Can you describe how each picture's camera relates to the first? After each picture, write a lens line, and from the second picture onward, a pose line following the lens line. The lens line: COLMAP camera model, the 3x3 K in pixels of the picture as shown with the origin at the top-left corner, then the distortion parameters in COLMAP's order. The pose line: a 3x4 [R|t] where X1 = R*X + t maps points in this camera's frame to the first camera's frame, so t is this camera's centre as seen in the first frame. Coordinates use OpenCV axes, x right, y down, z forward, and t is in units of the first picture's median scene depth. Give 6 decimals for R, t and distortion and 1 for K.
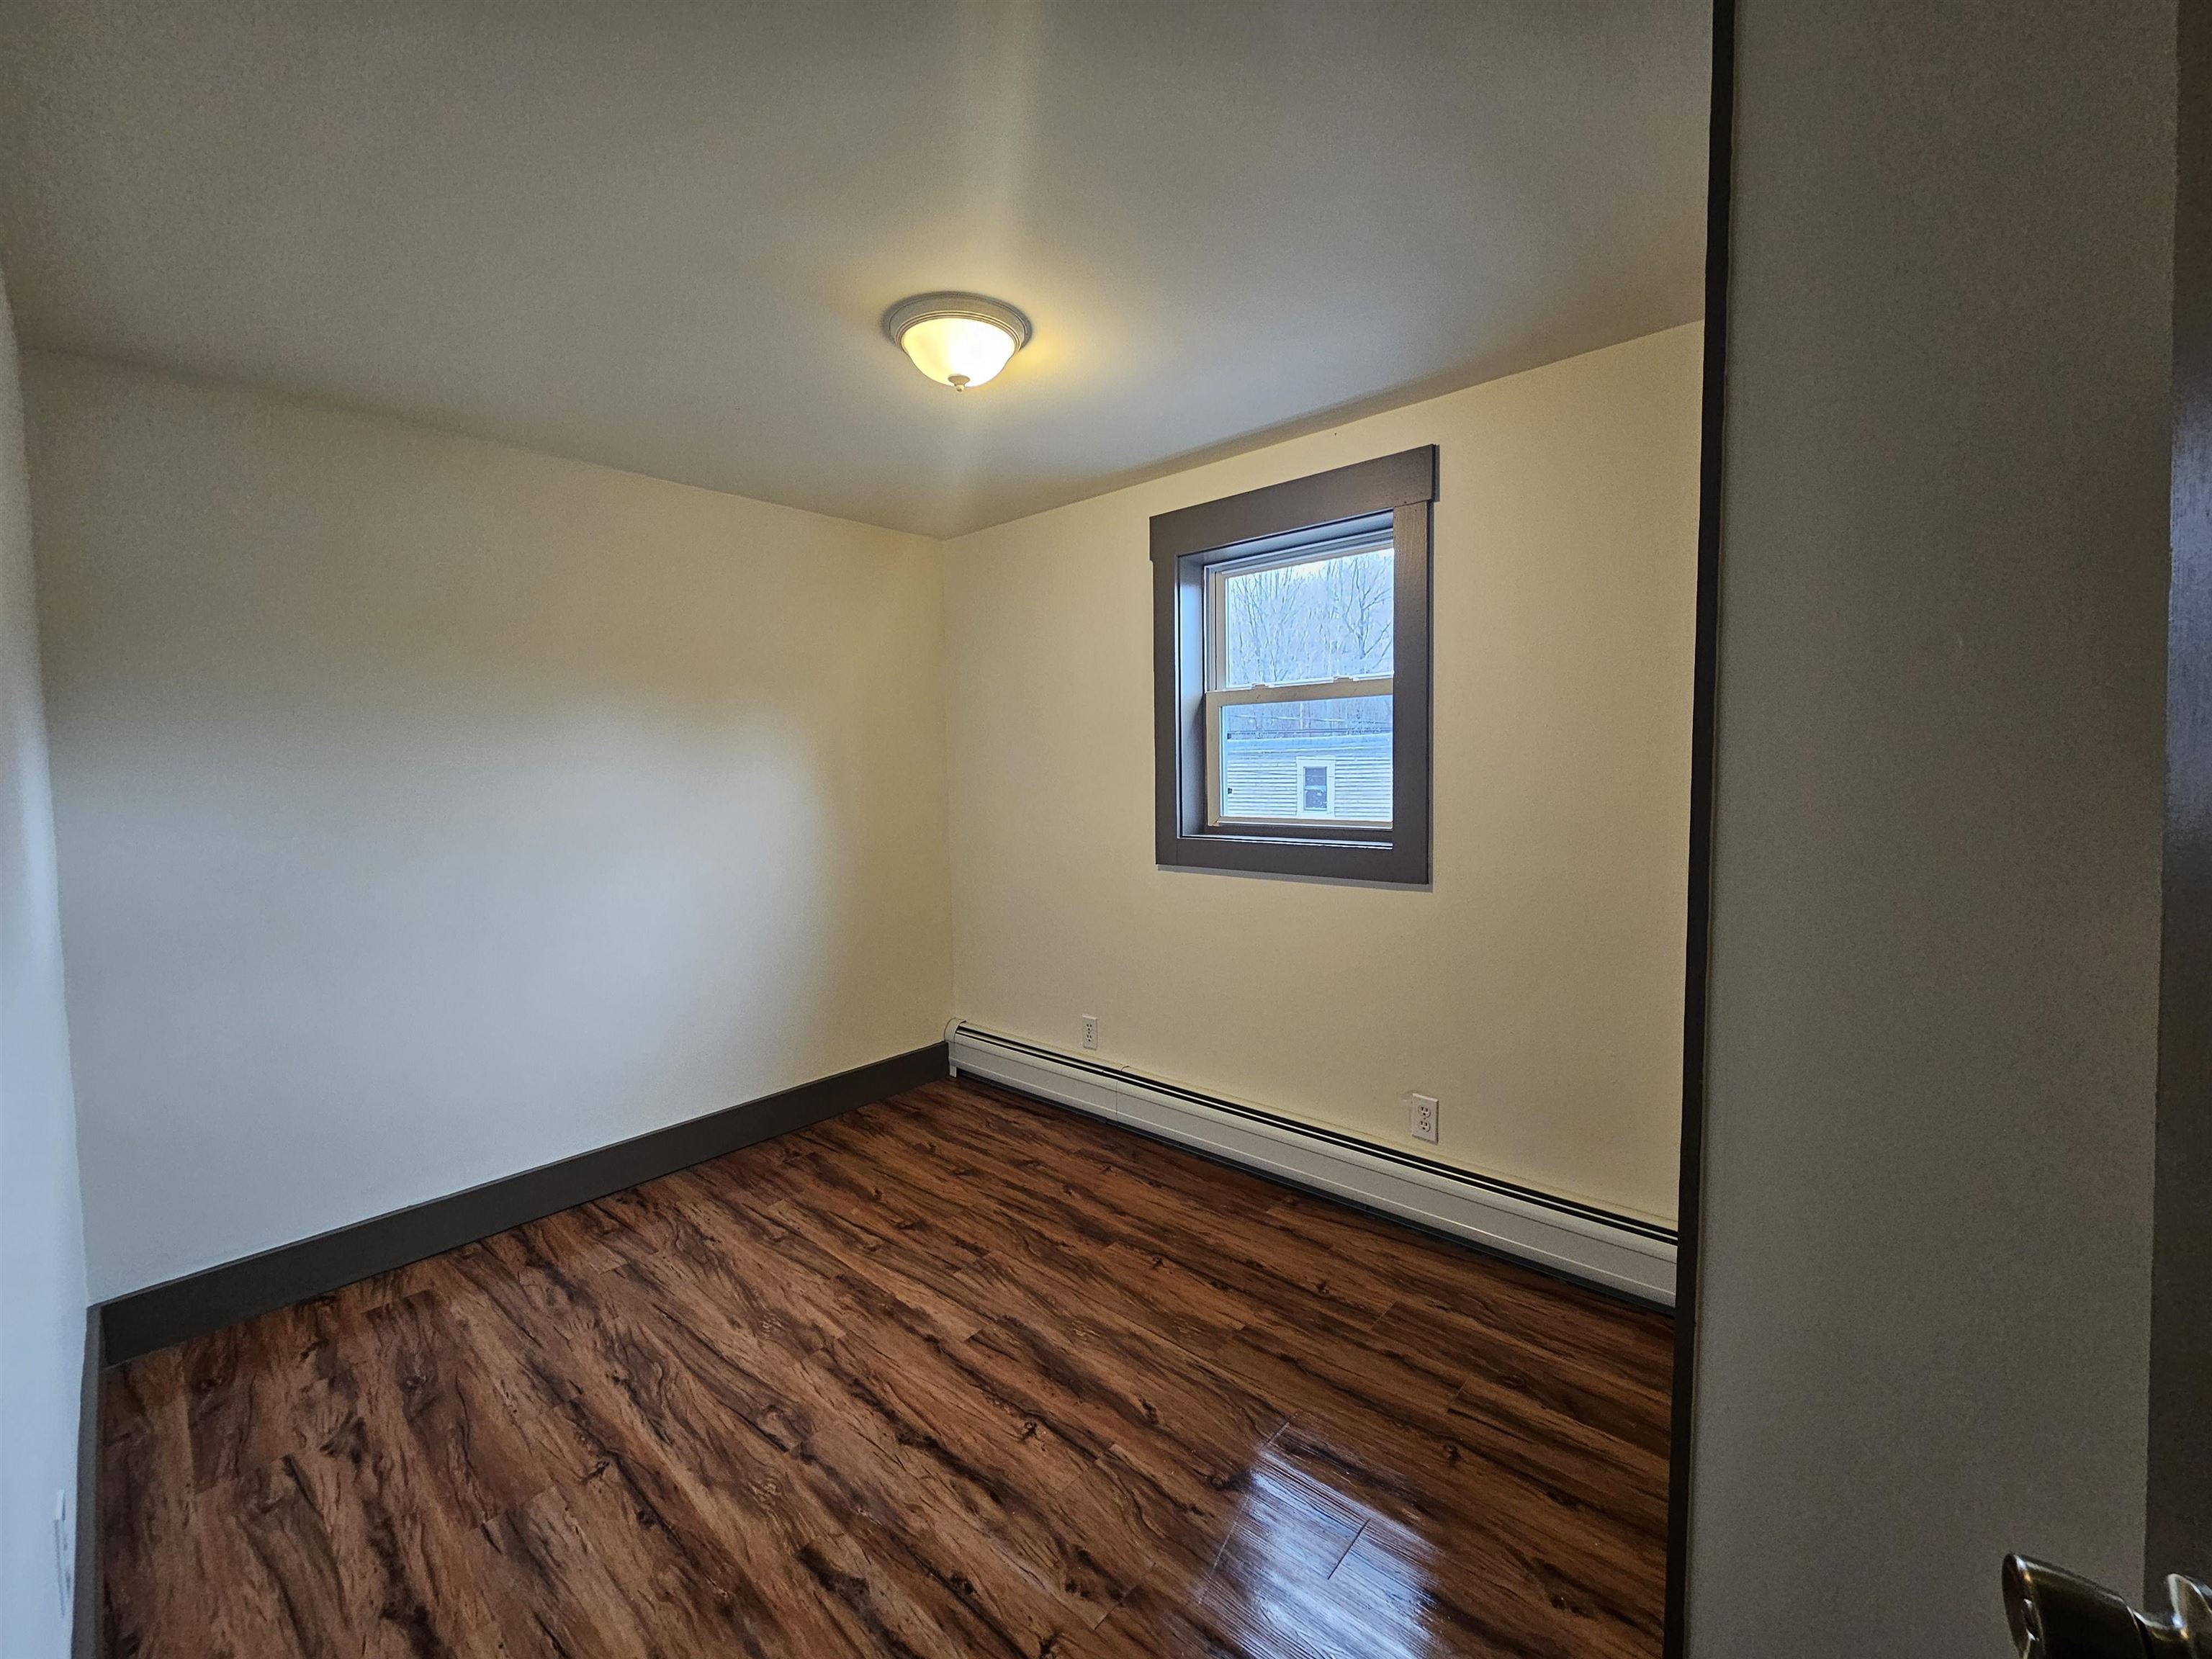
lens RADIAL K [[912.4, 0, 1102.6], [0, 912.4, 827.4], [0, 0, 1]] dist [0.003792, -0.002188]
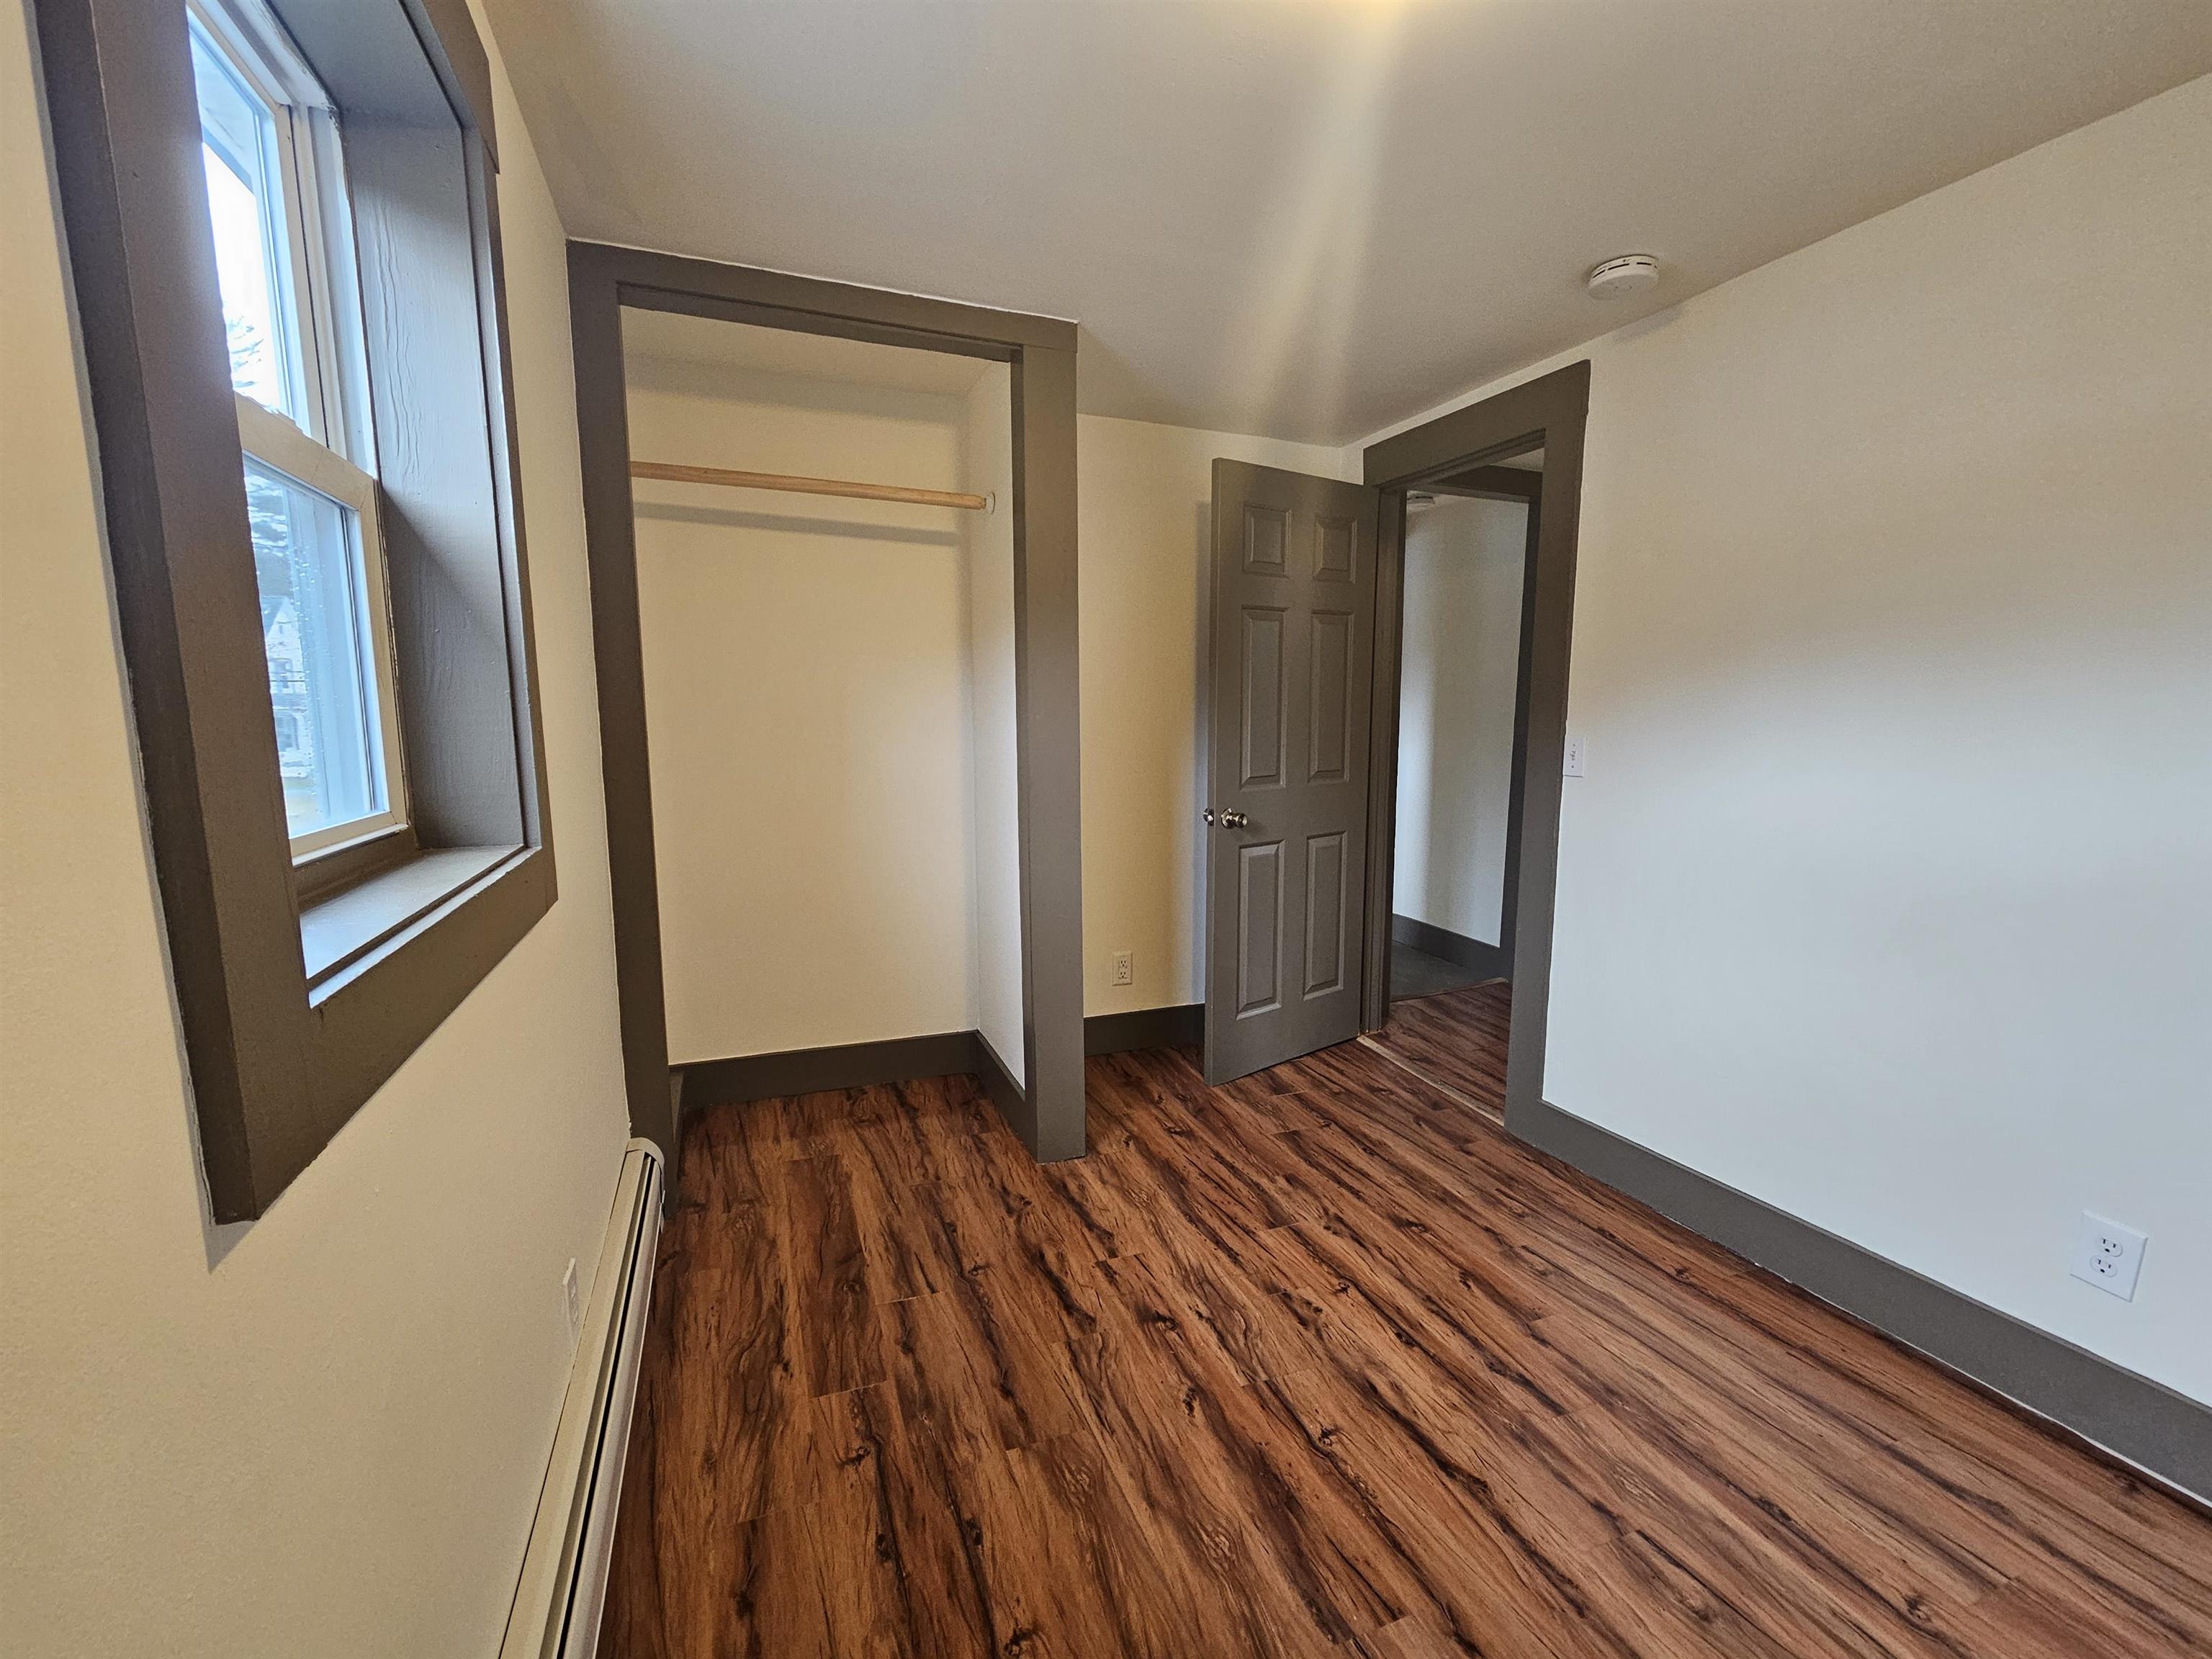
lens RADIAL K [[912.4, 0, 1105.3], [0, 912.4, 826.7], [0, 0, 1]] dist [0.003792, -0.002188]
pose [[-0.899657, -0.035539, 0.435148, -0.243809], [0.047075, 0.982975, 0.177607, -0.079816], [-0.434051, 0.180270, -0.882668, 1.725873]]
